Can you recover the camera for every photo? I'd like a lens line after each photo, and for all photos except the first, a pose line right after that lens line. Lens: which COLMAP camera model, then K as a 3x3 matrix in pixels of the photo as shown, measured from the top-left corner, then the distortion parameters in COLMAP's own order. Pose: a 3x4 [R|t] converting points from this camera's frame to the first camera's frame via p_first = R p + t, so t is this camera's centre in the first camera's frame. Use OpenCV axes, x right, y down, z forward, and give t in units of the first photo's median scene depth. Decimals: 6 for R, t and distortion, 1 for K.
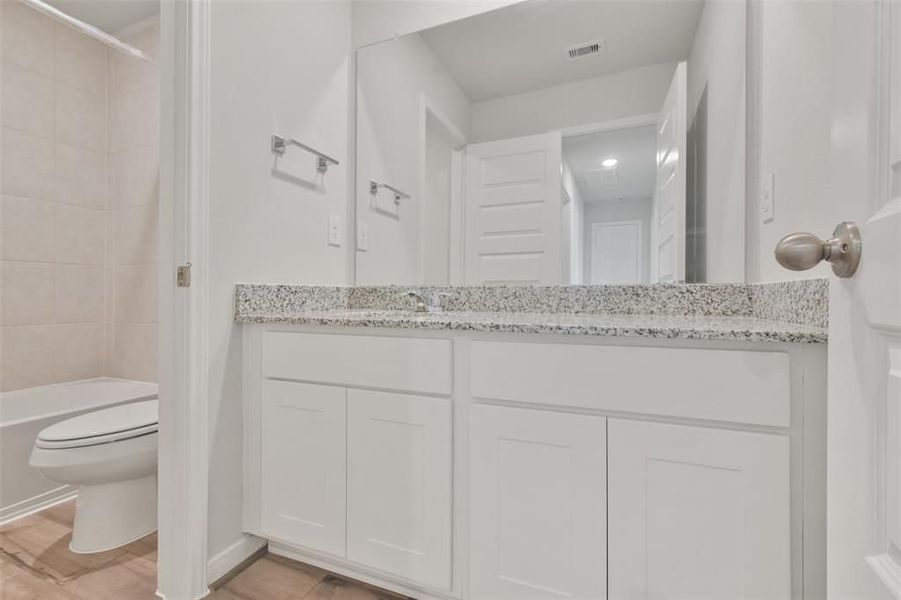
lens RADIAL K [[398.5, 0, 456.6], [0, 398.5, 302.8], [0, 0, 1]] dist [-0.037844, 0.000086]
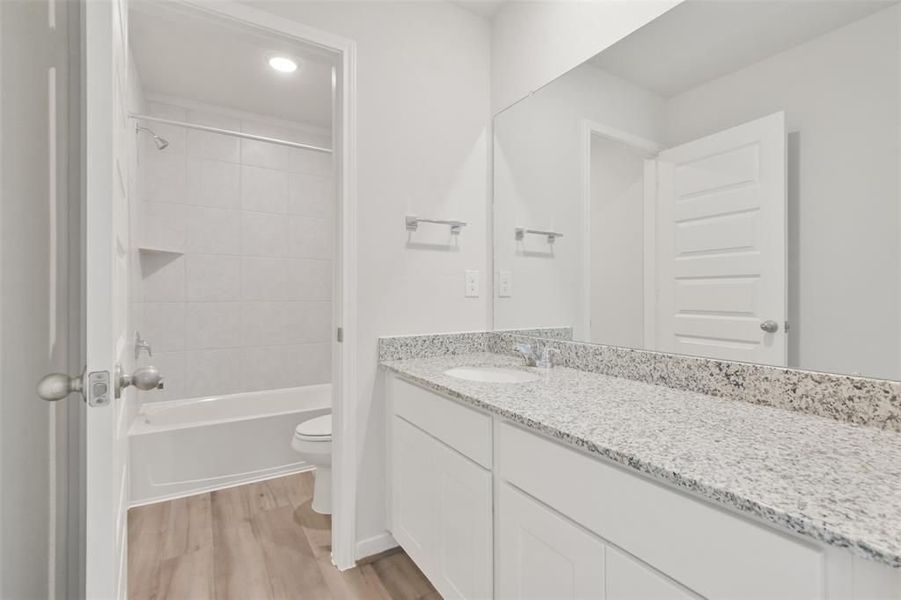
lens RADIAL K [[398.5, 0, 456.7], [0, 398.5, 303.3], [0, 0, 1]] dist [-0.037844, 0.000086]
pose [[0.796849, -0.001859, -0.604175, 0.294054], [0.006393, 0.999965, 0.005356, -0.114340], [0.604144, -0.008130, 0.796834, 0.067258]]
